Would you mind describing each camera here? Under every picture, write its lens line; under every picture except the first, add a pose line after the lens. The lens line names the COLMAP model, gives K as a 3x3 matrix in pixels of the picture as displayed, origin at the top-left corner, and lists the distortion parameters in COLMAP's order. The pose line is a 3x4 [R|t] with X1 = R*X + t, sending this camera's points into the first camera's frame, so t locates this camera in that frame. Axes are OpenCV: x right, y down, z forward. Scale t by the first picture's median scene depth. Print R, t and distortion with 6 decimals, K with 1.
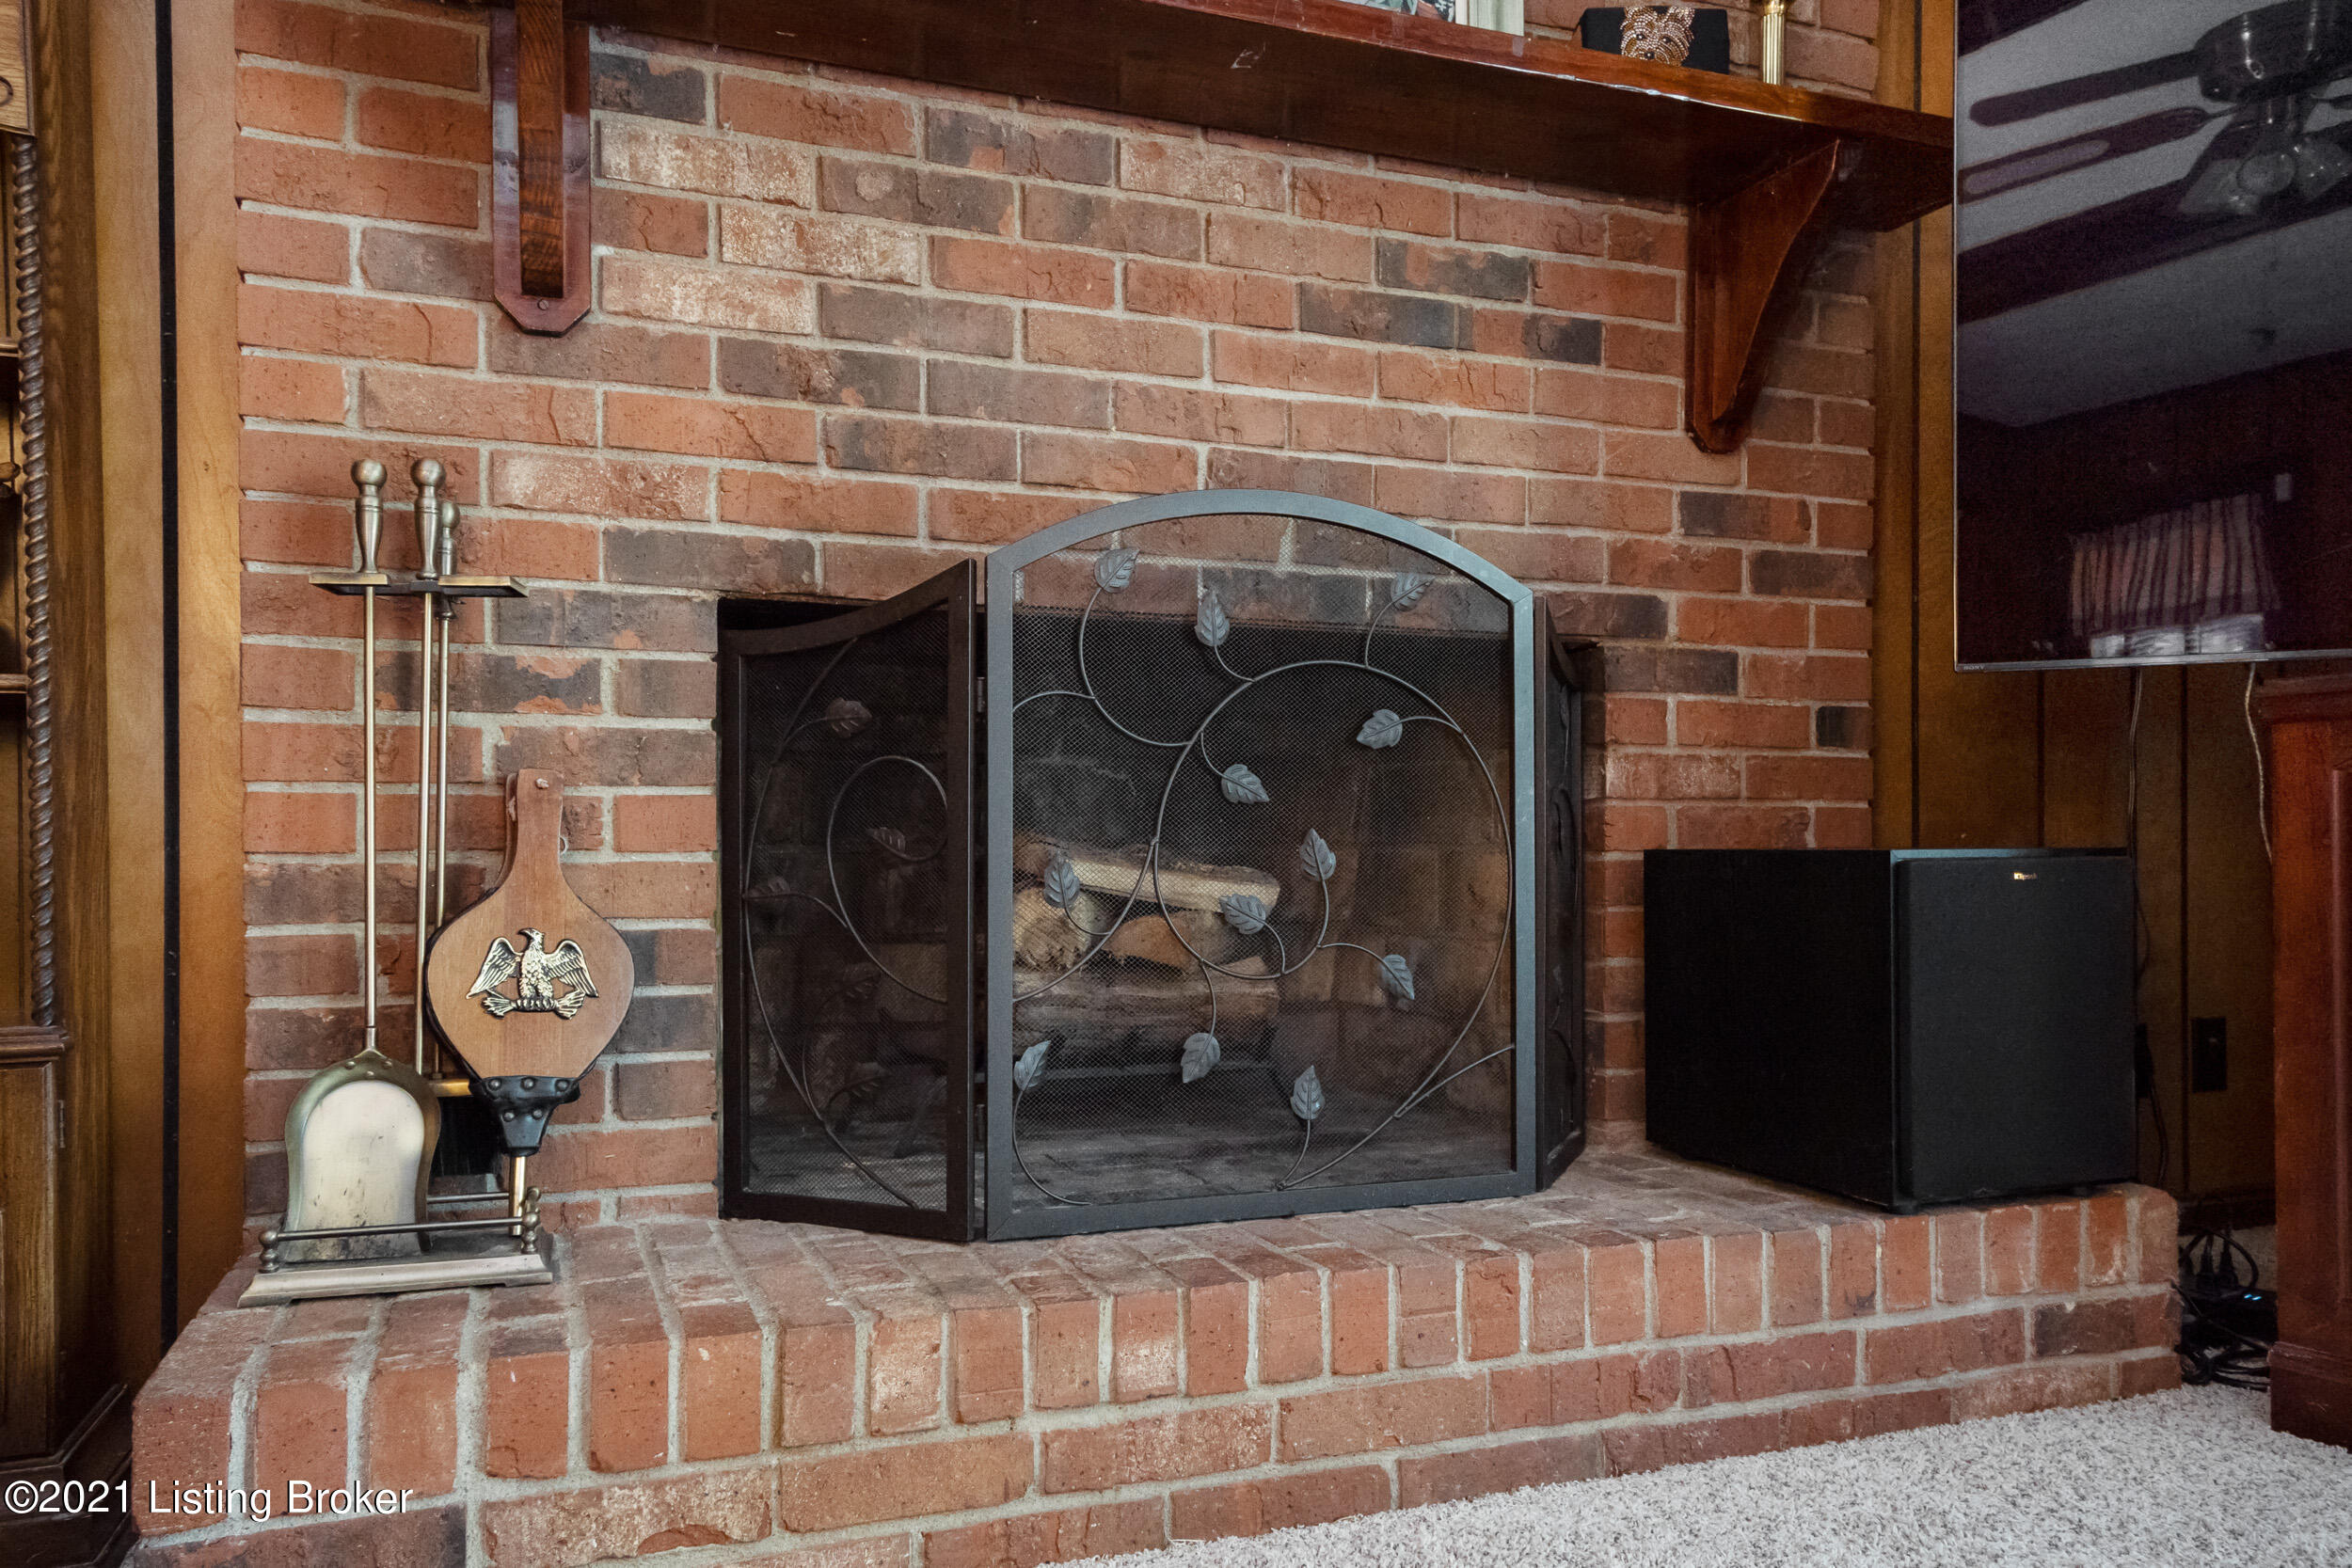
lens RADIAL K [[1788.1, 0, 1162.8], [0, 1788.1, 822.6], [0, 0, 1]] dist [0.031151, 0.002260]
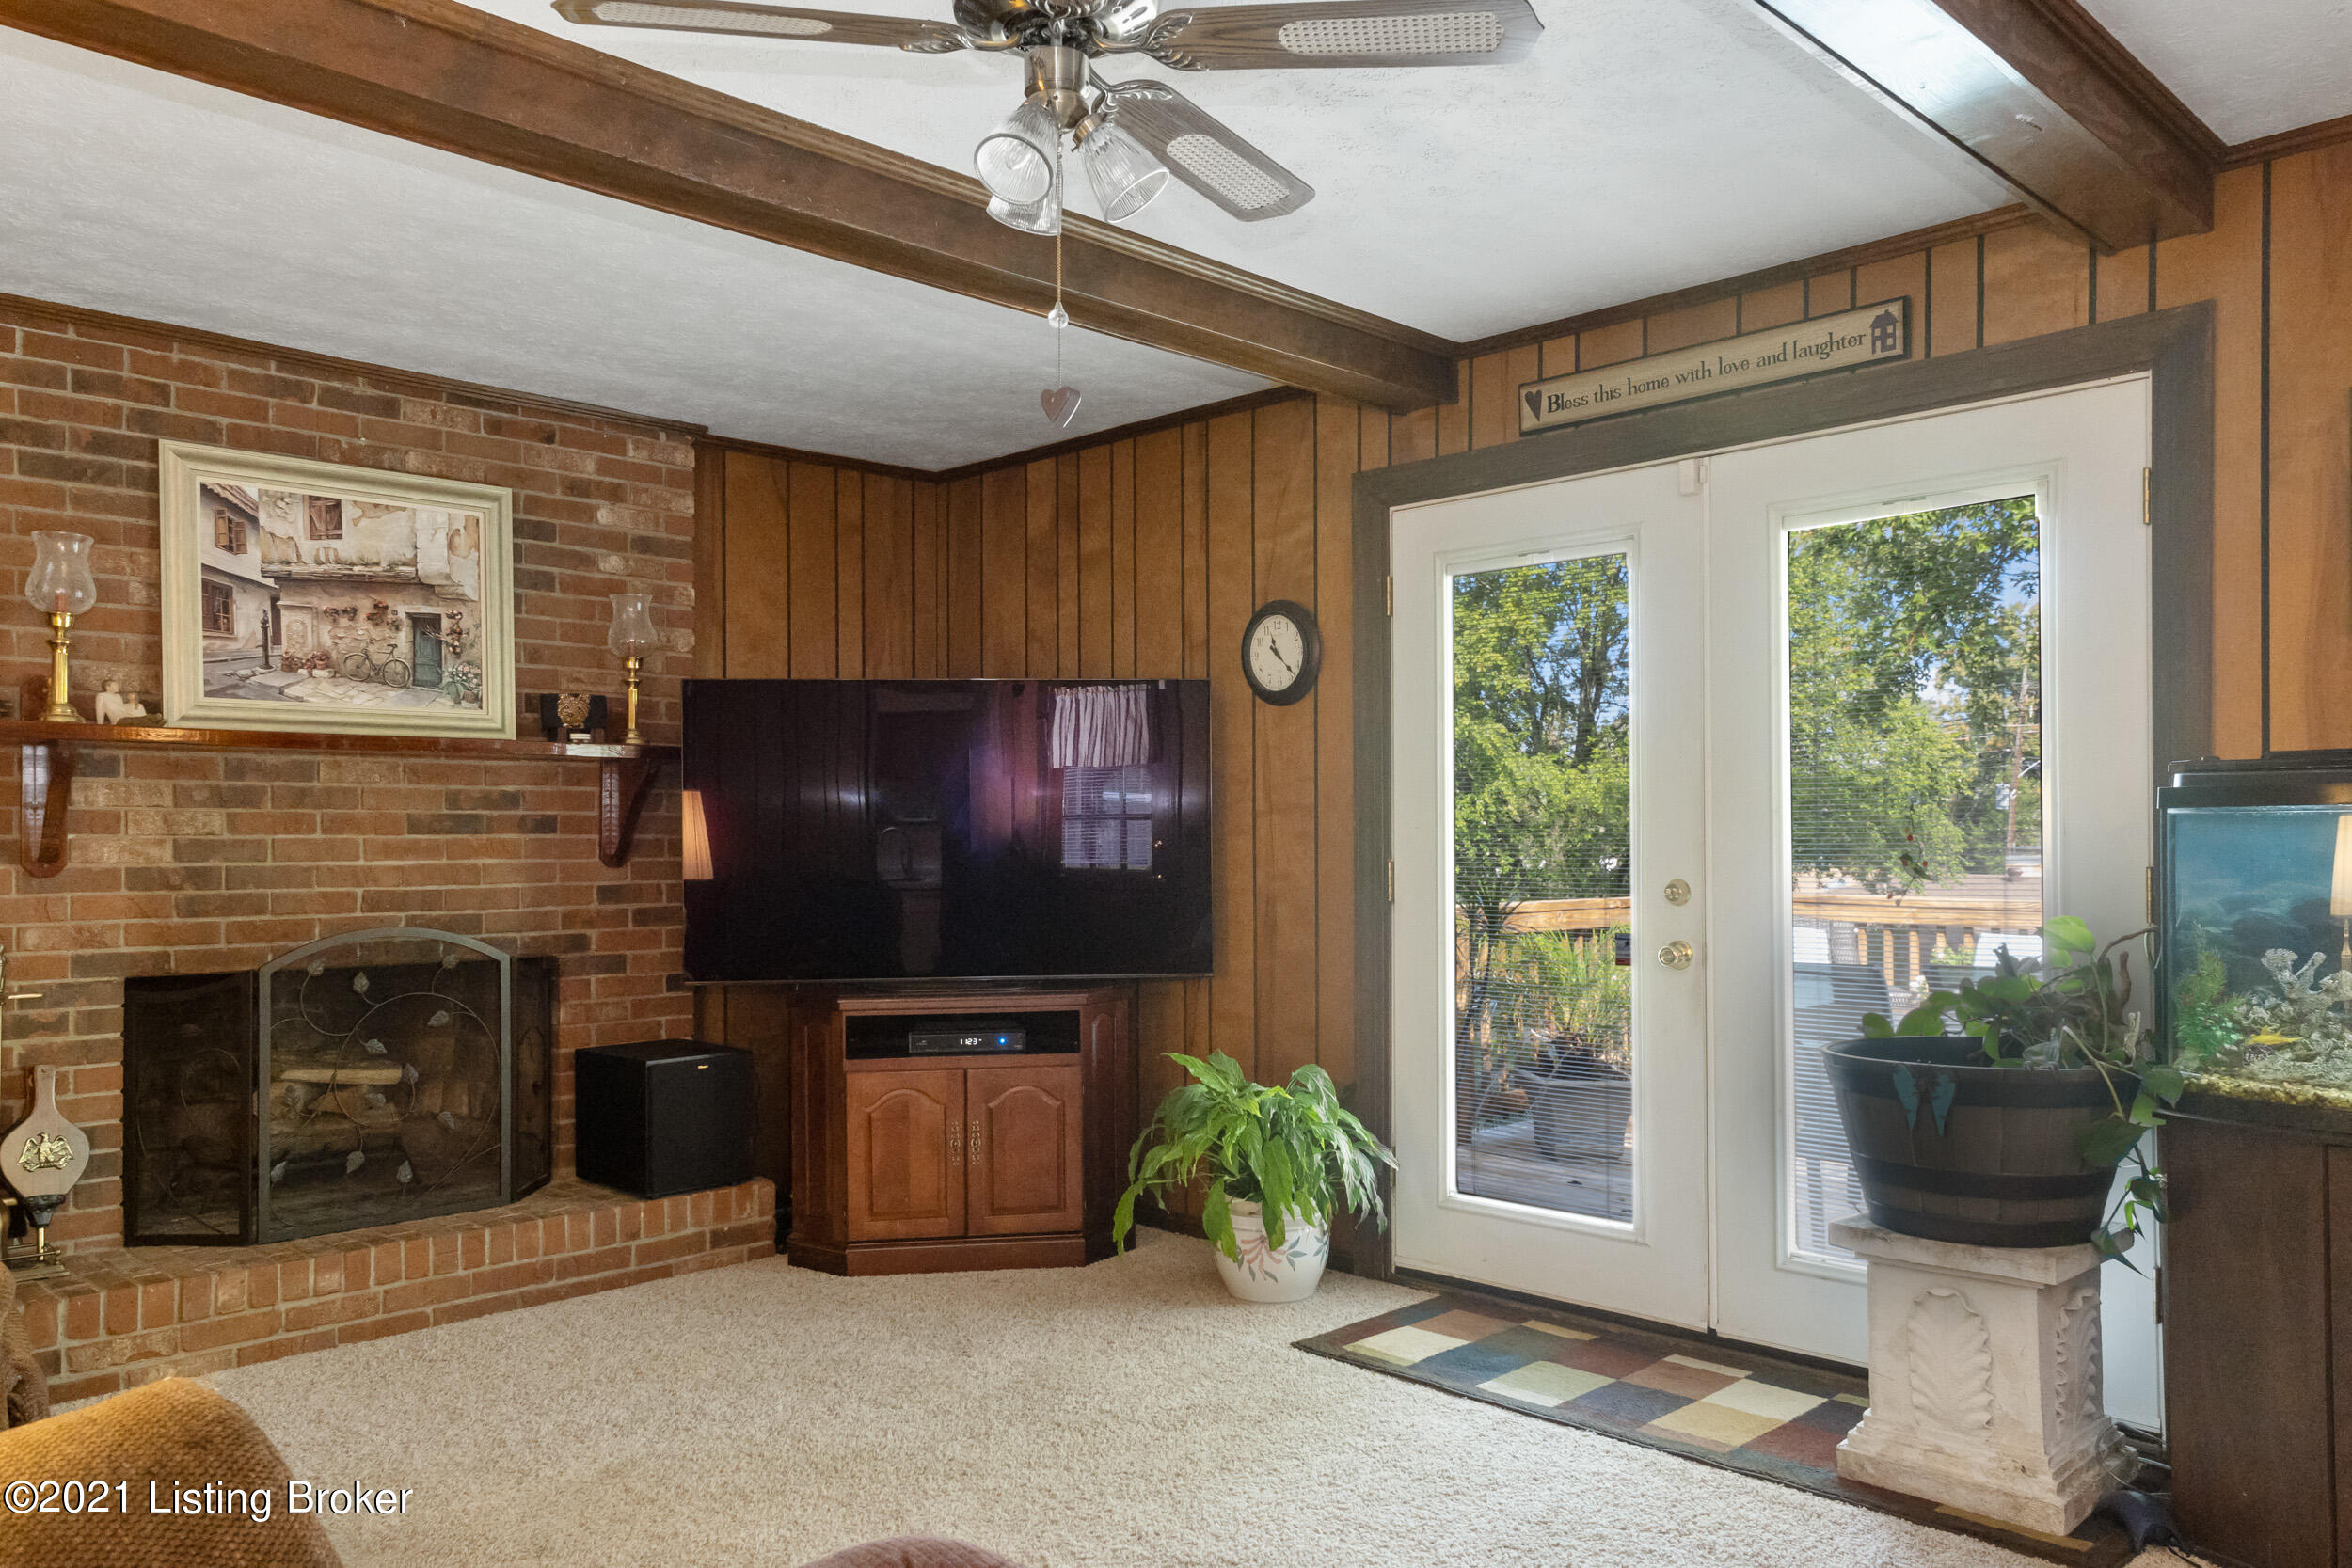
lens RADIAL K [[1788.1, 0, 1162.8], [0, 1788.1, 822.6], [0, 0, 1]] dist [0.031151, 0.002260]
pose [[0.915351, 0.000012, 0.402658, 0.039328], [-0.000341, 1.000000, 0.000747, -0.328481], [-0.402658, -0.000821, 0.915350, -1.669242]]
